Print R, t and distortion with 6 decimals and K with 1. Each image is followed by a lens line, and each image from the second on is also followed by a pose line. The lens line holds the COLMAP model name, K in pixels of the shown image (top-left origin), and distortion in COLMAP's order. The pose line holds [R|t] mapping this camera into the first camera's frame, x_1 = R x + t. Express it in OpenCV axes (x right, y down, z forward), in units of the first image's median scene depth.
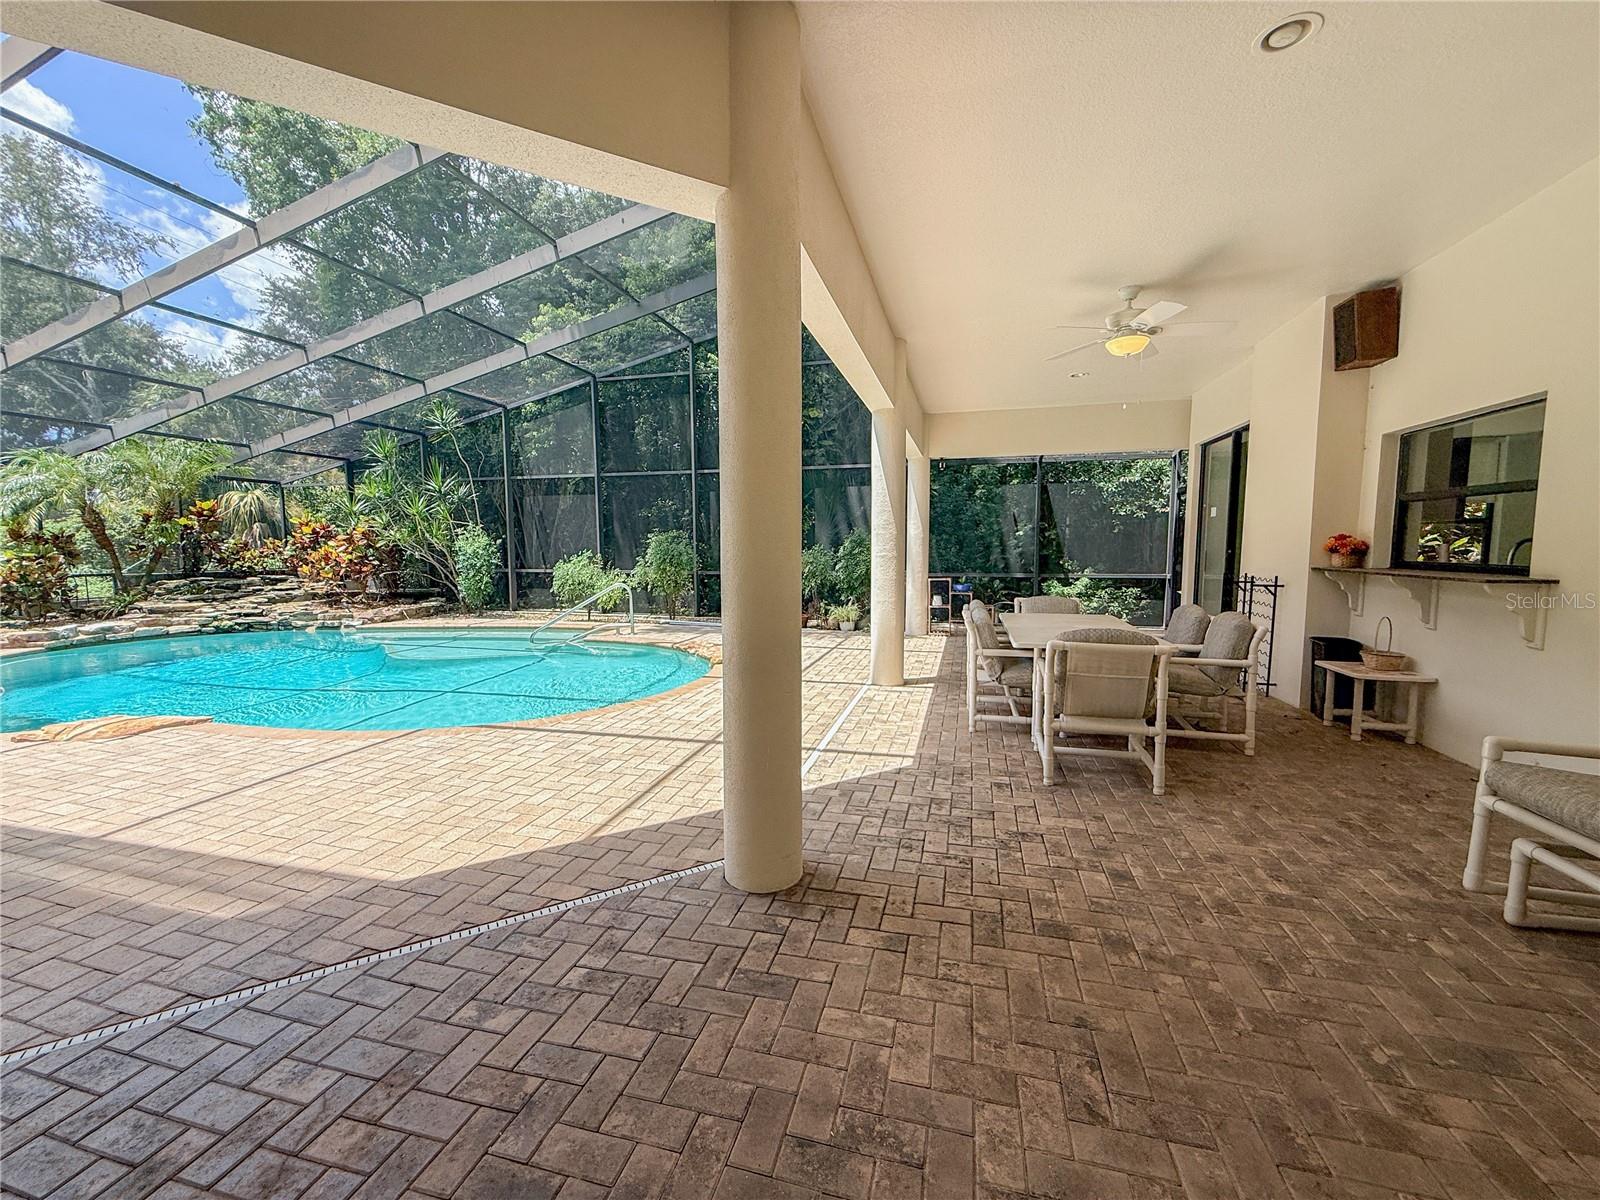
lens RADIAL K [[637.1, 0, 796.3], [0, 637.1, 602.3], [0, 0, 1]] dist [0.000637, -0.000177]
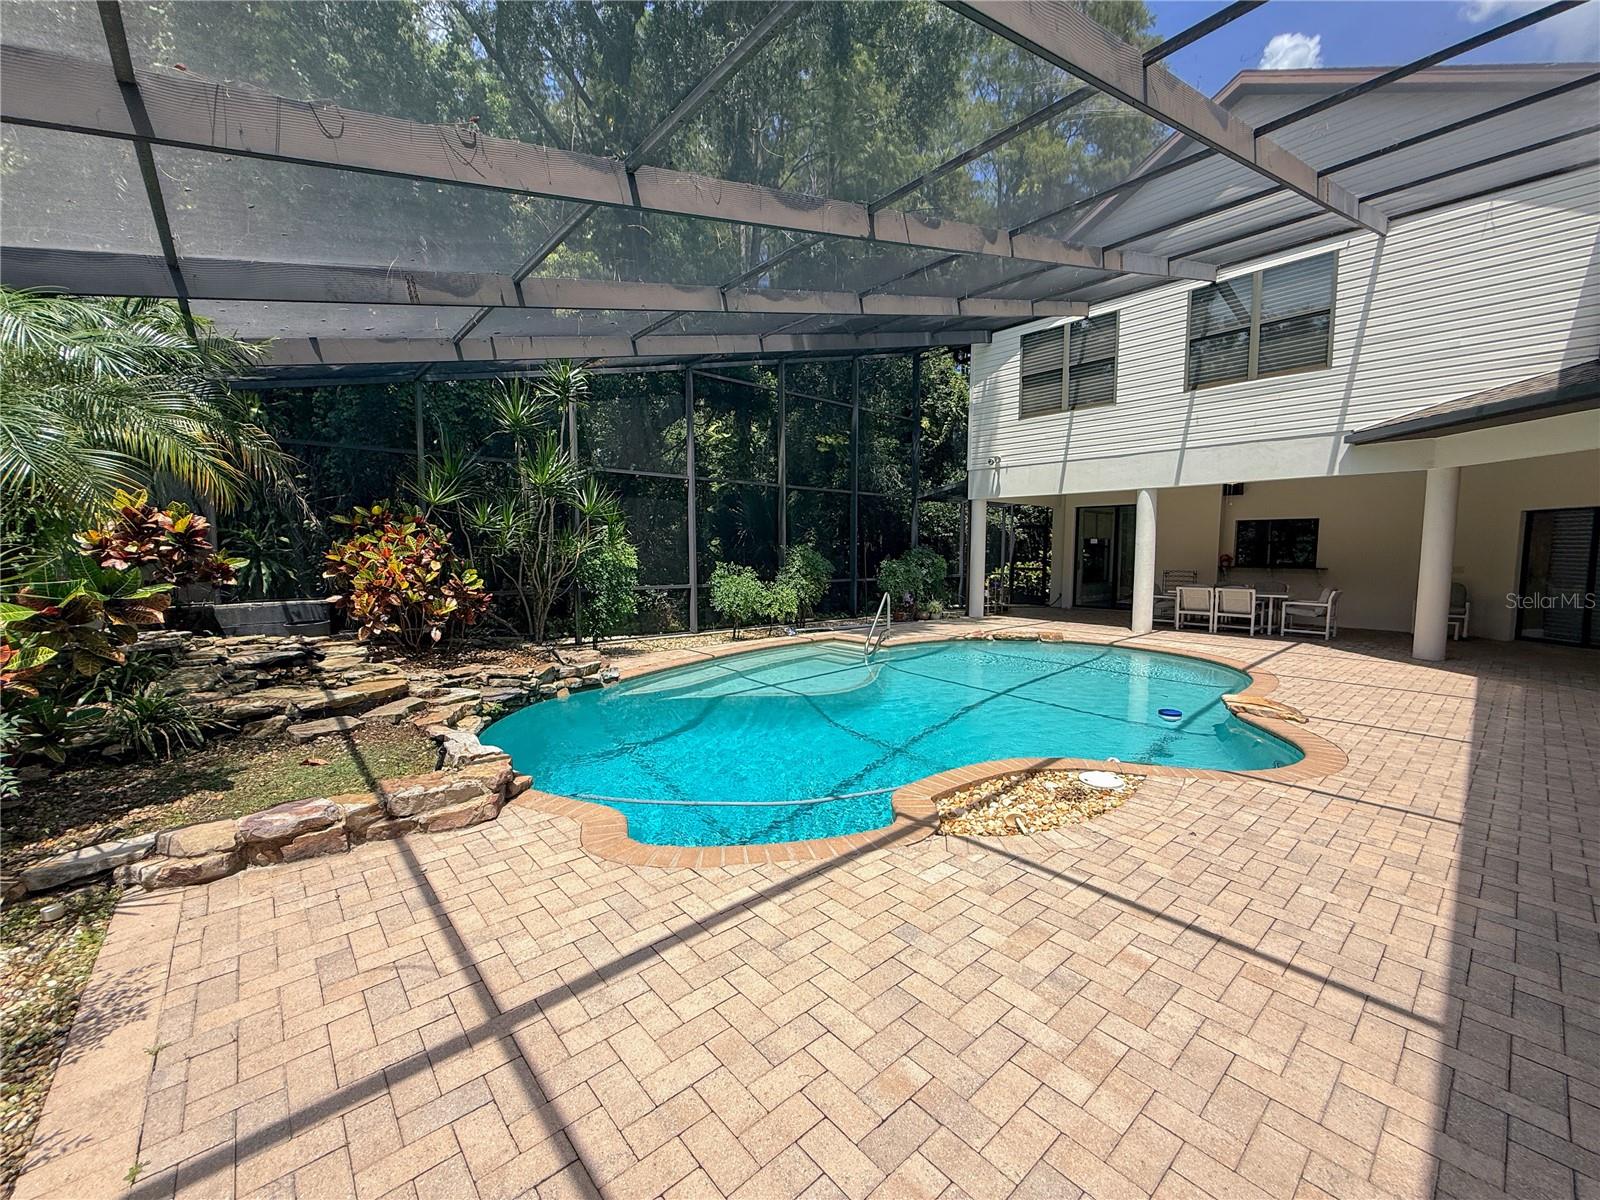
lens RADIAL K [[637.1, 0, 799.3], [0, 637.1, 603.9], [0, 0, 1]] dist [0.000637, -0.000177]
pose [[0.554482, -0.064931, 0.829659, -1.203674], [0.069291, 0.997092, 0.031725, -0.052510], [-0.829306, 0.039897, 0.557368, 0.479805]]
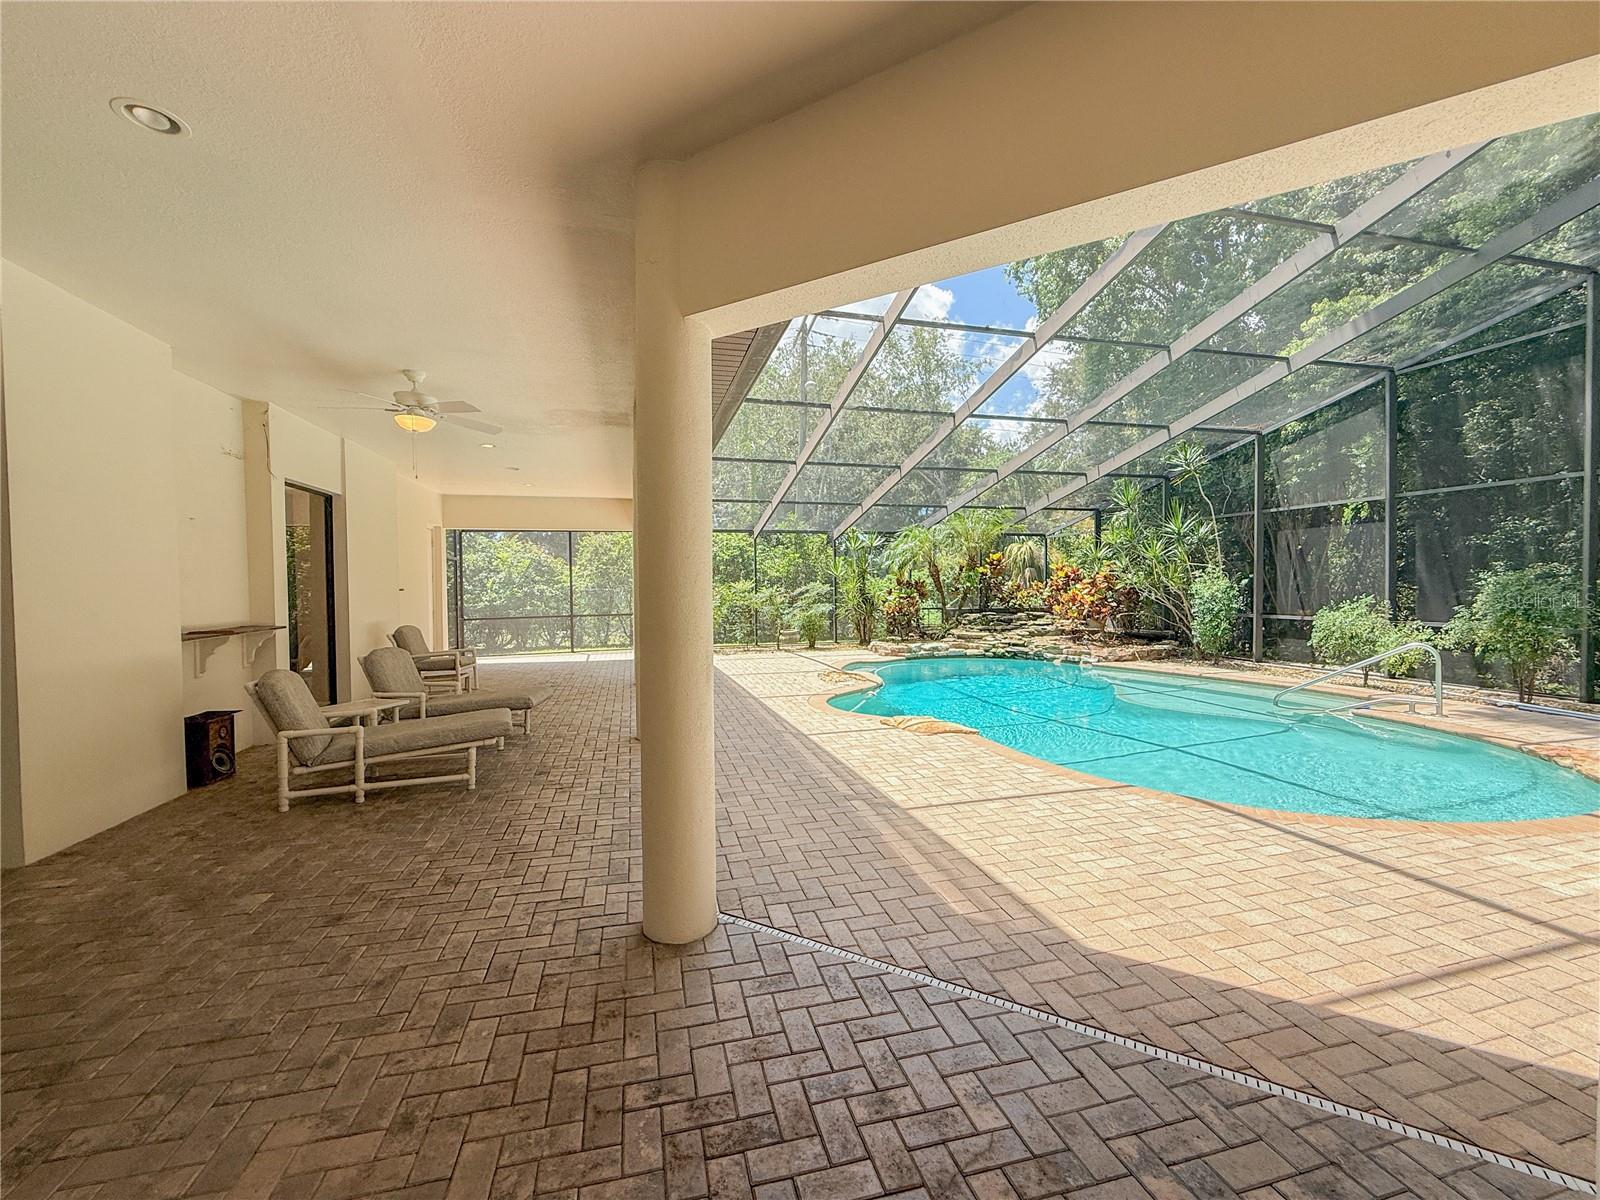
lens RADIAL K [[637.1, 0, 795.7], [0, 637.1, 602.6], [0, 0, 1]] dist [0.000637, -0.000177]
pose [[0.493335, 0.021521, -0.869573, 0.004872], [-0.068290, 0.997567, -0.014054, -0.016444], [0.867155, 0.066316, 0.493604, 0.015299]]
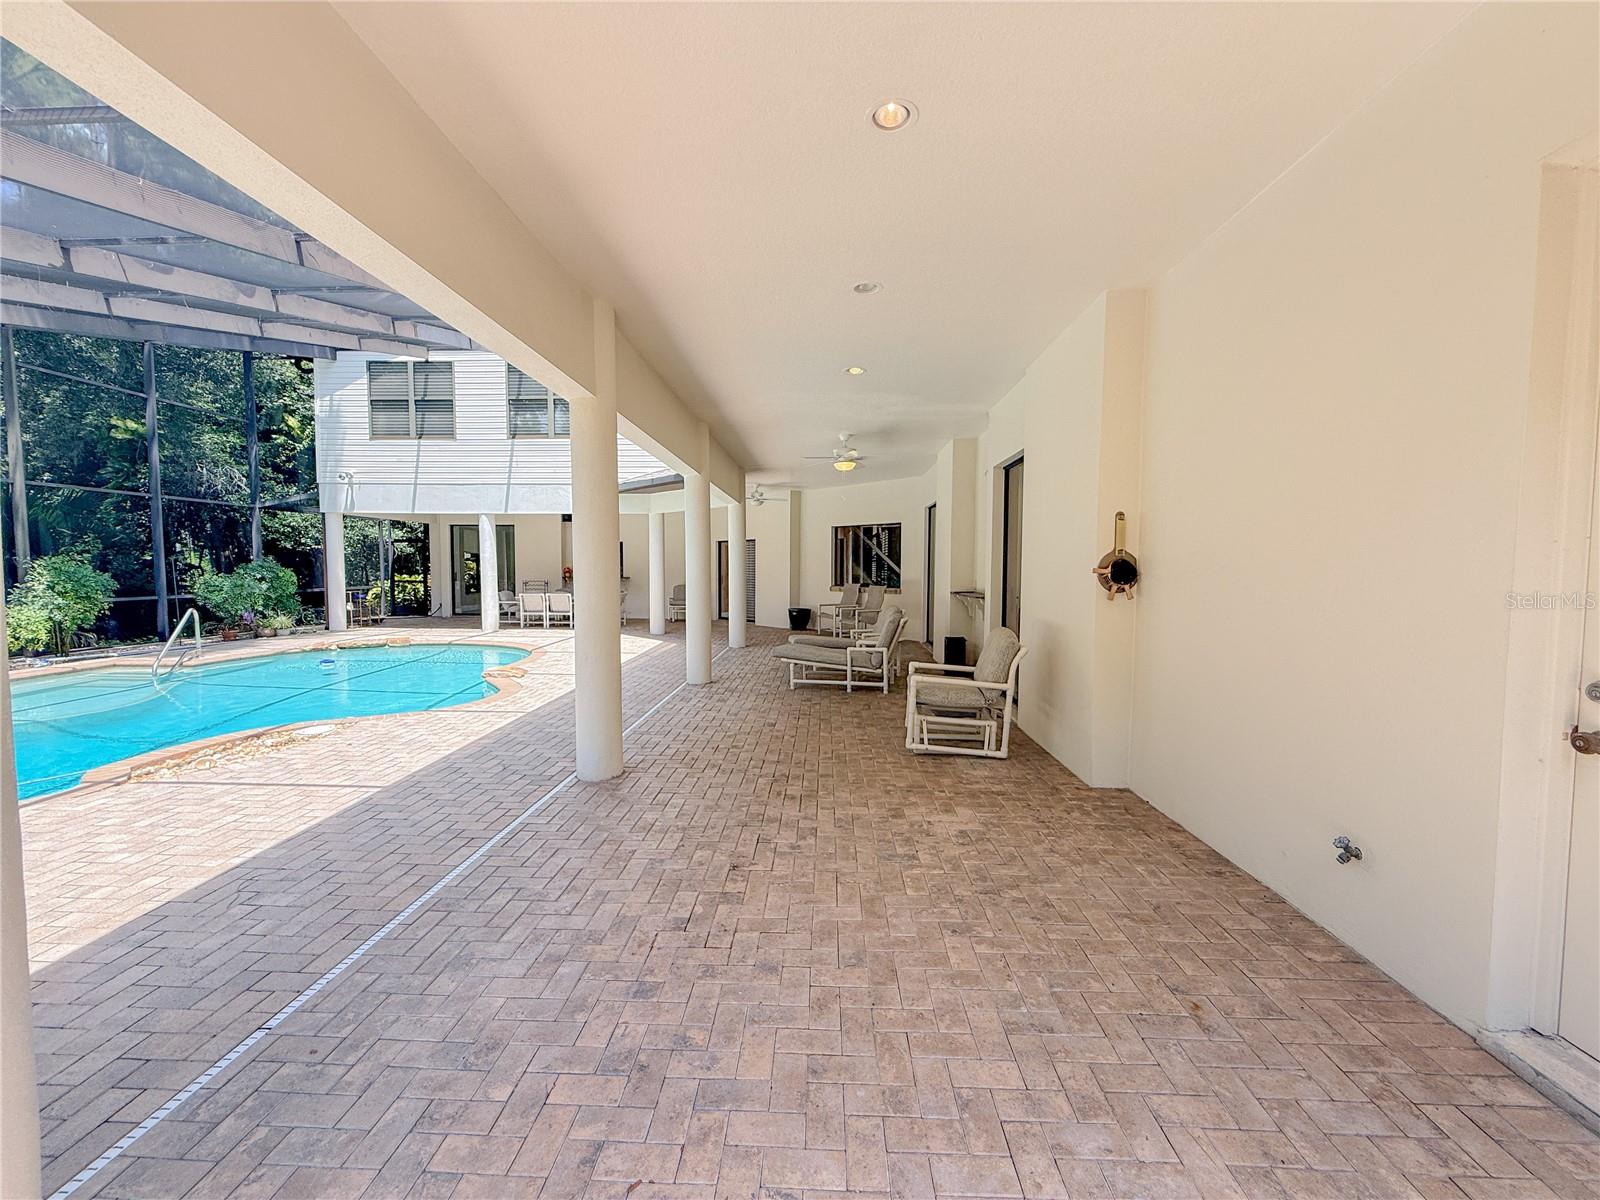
lens RADIAL K [[637.1, 0, 793.1], [0, 637.1, 602.4], [0, 0, 1]] dist [0.000637, -0.000177]
pose [[-0.212150, -0.054210, 0.975732, -1.397636], [0.081757, 0.993975, 0.072999, -0.033714], [-0.973811, 0.095260, -0.206440, 0.249785]]
